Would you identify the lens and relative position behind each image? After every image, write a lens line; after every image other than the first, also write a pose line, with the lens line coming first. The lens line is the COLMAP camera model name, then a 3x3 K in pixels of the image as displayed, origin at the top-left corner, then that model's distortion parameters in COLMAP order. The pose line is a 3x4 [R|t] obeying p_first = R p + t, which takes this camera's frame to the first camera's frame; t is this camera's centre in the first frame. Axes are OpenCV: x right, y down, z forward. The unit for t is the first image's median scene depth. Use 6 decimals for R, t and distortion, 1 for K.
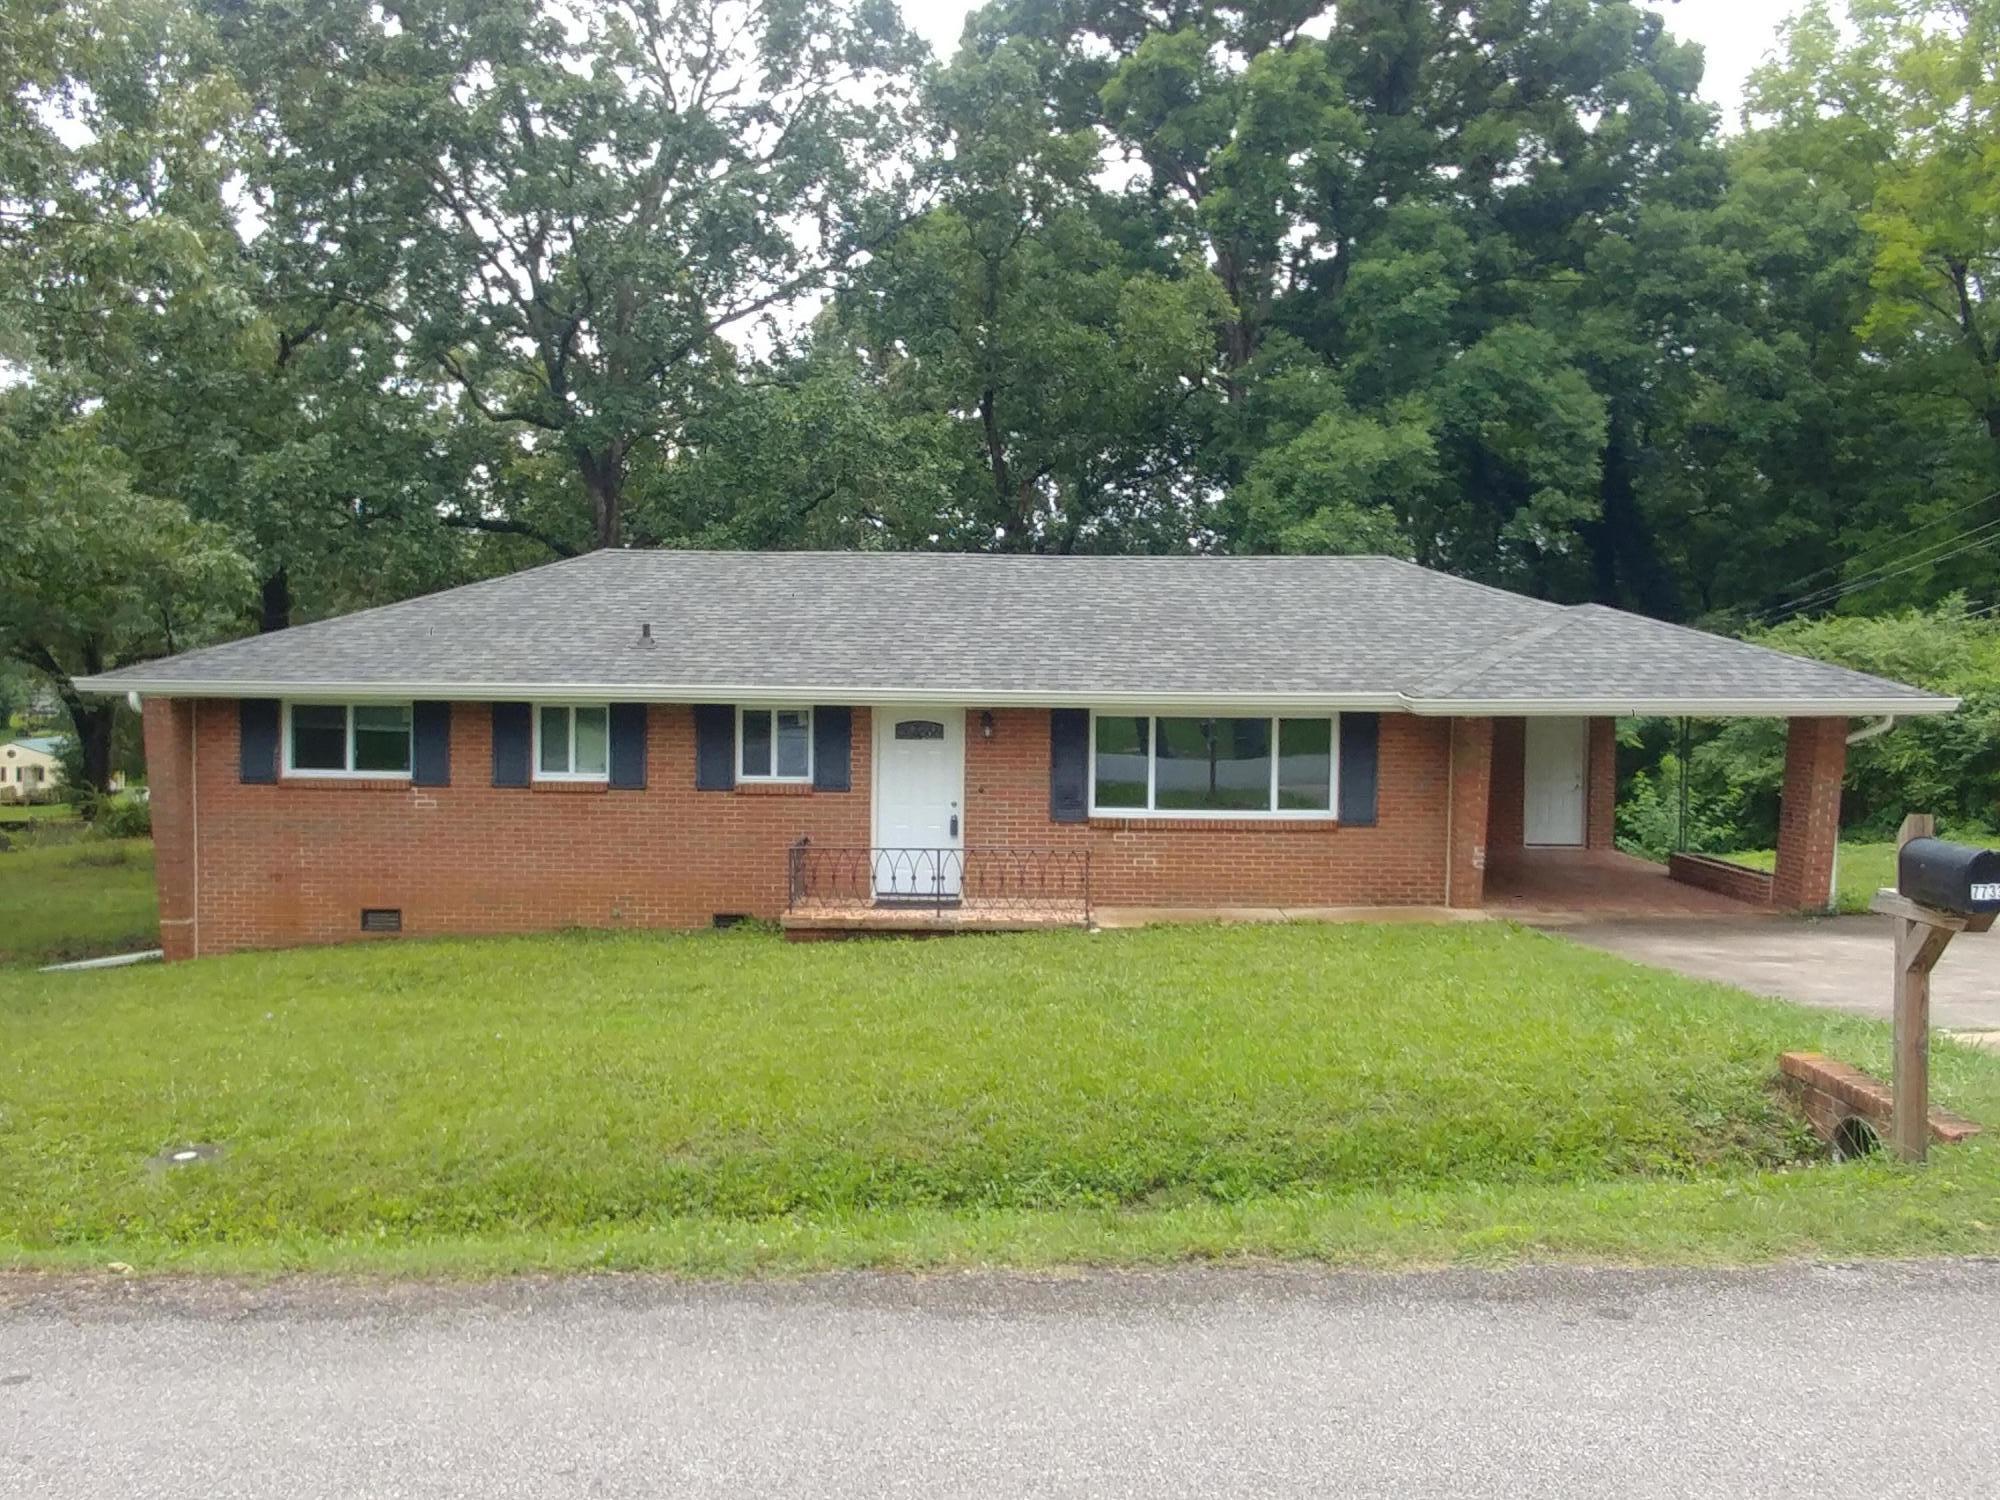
lens RADIAL K [[1513.0, 0, 1000.0], [0, 1513.0, 750.0], [0, 0, 1]] dist [0.005102, 0.000323]
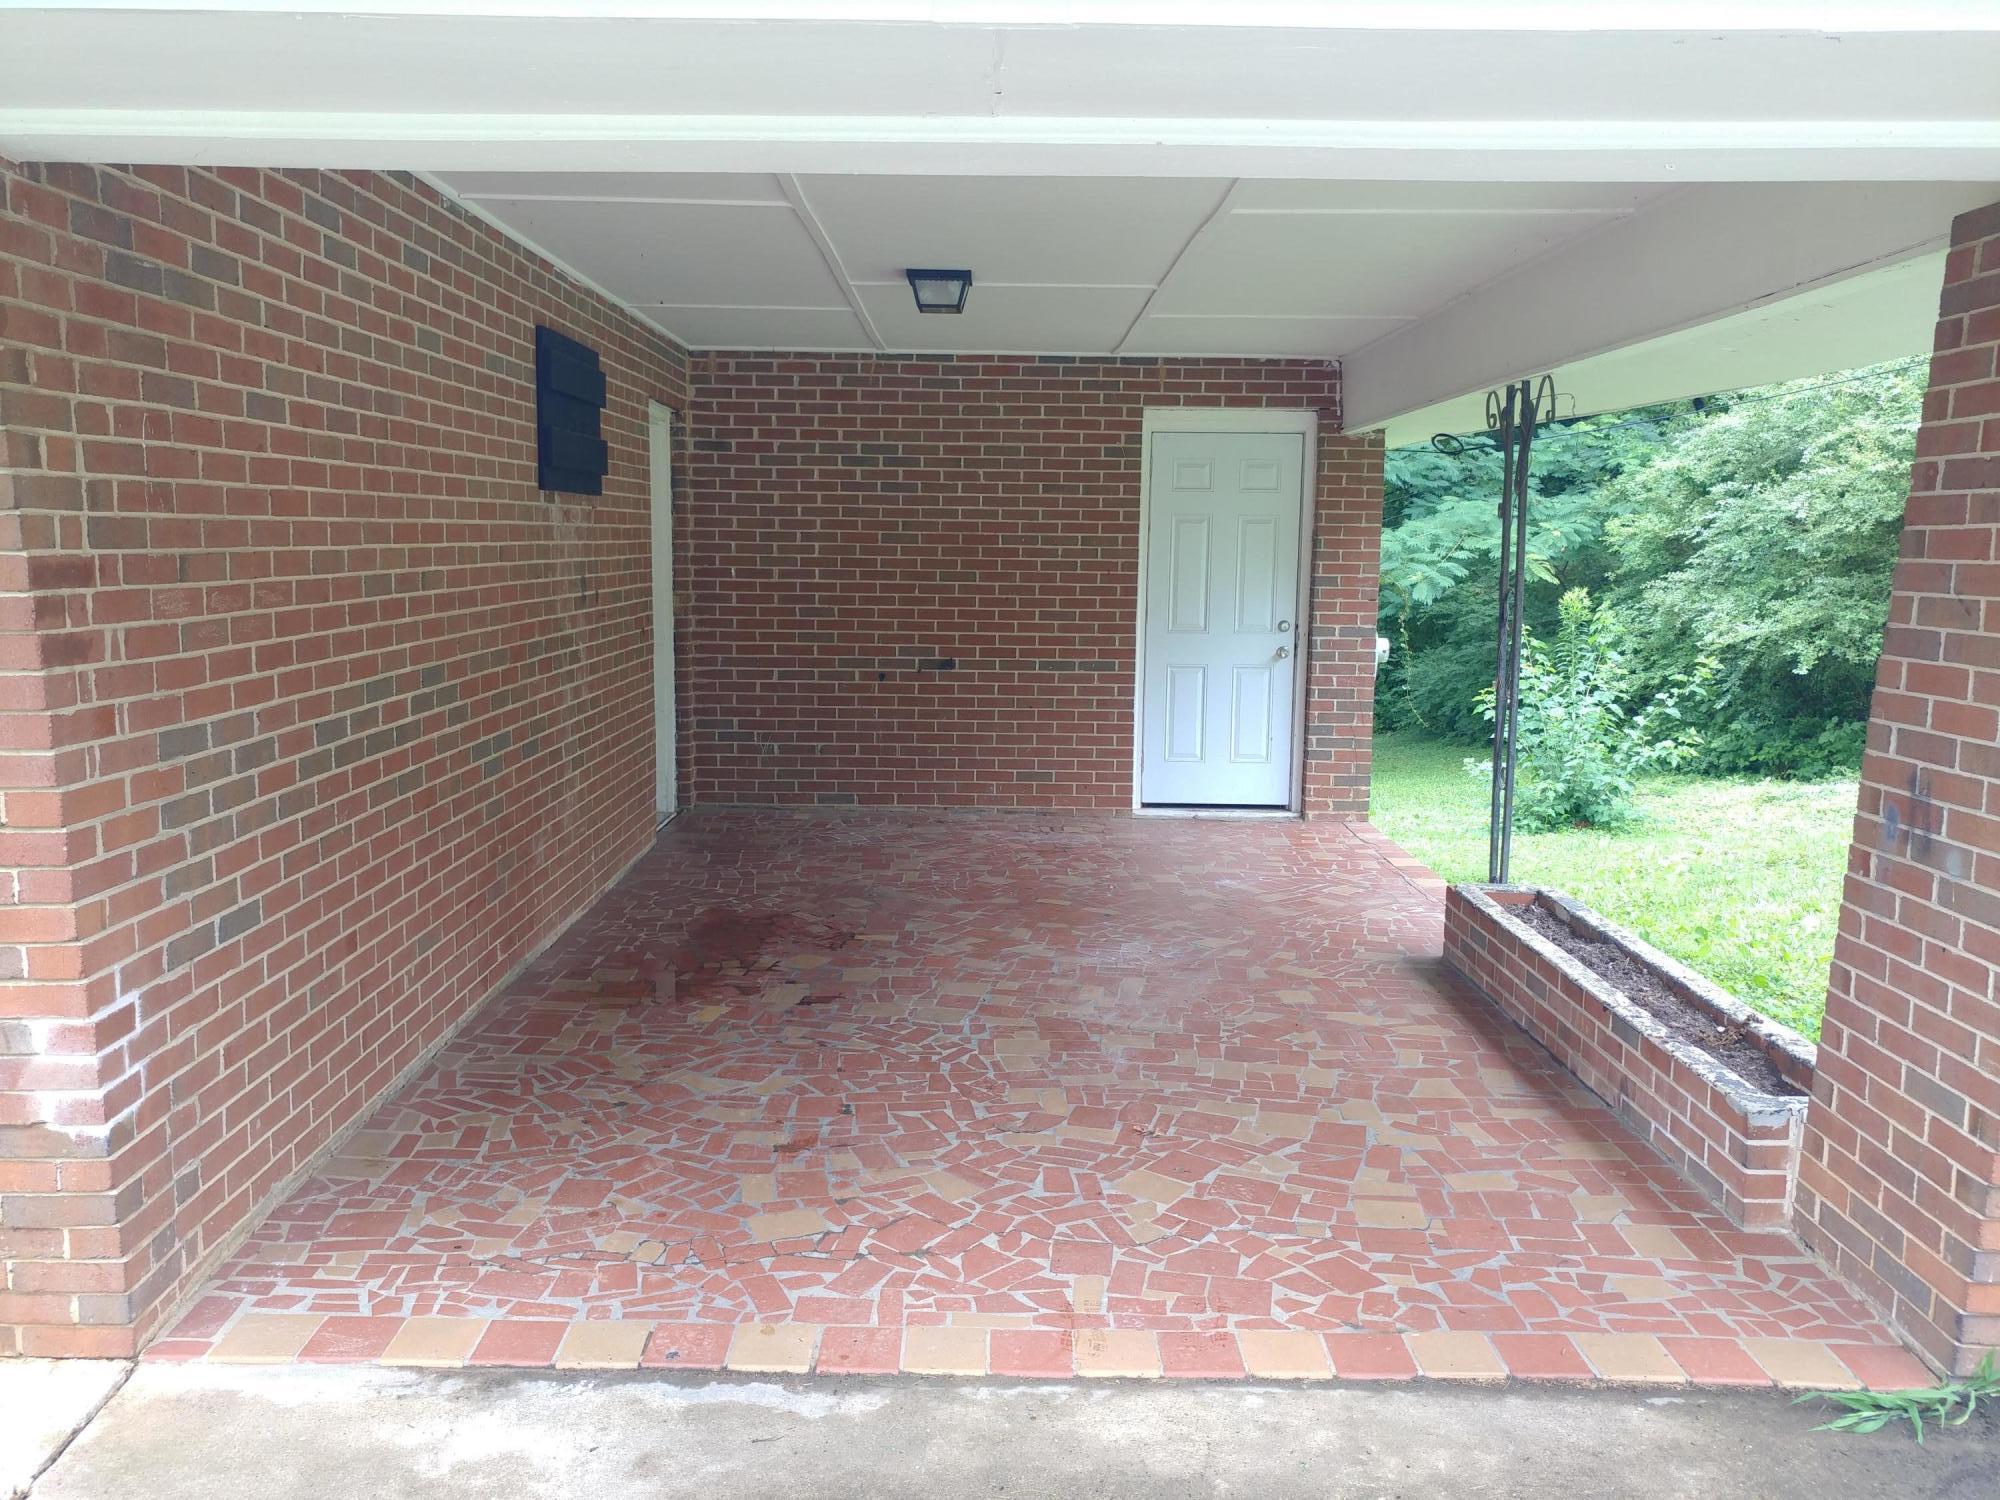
lens RADIAL K [[1665.5, 0, 1000.0], [0, 1665.5, 750.0], [0, 0, 1]] dist [0.000780, 0.010777]
pose [[0.999142, 0.004738, 0.041153, 0.399558], [-0.008155, 0.996494, 0.083267, 0.020227], [-0.040614, -0.083531, 0.995677, 0.801643]]
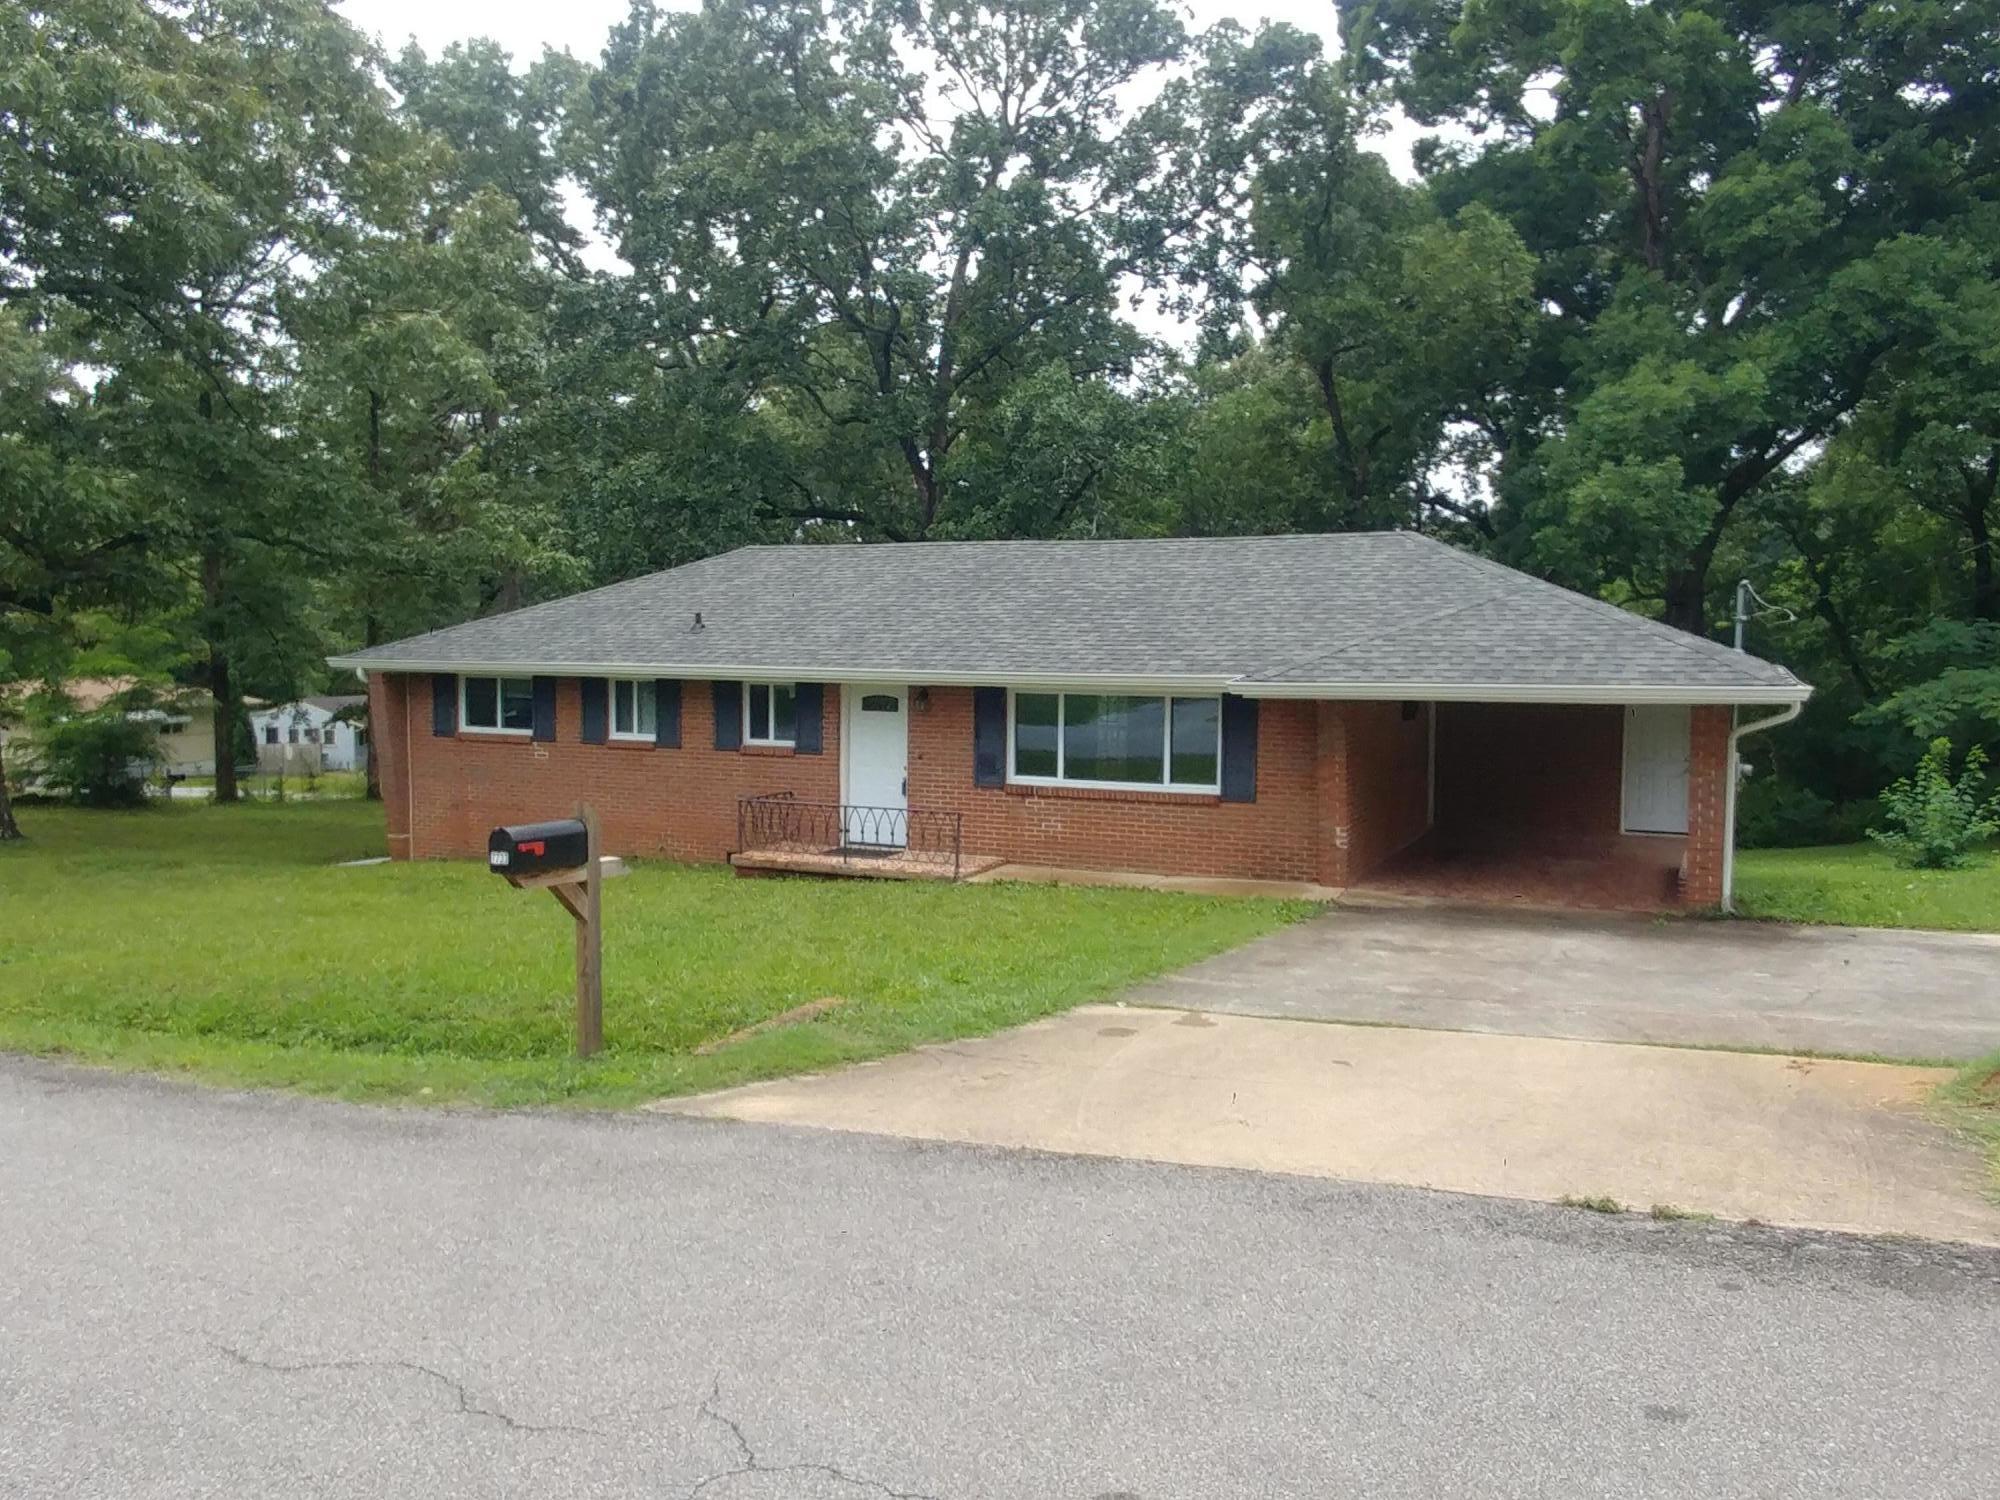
lens RADIAL K [[1513.0, 0, 1000.0], [0, 1513.0, 750.0], [0, 0, 1]] dist [0.005102, 0.000323]
pose [[0.911964, 0.026876, -0.409388, 0.509913], [-0.014229, 0.999324, 0.033906, -0.018281], [0.410022, -0.025096, 0.911730, -0.019834]]
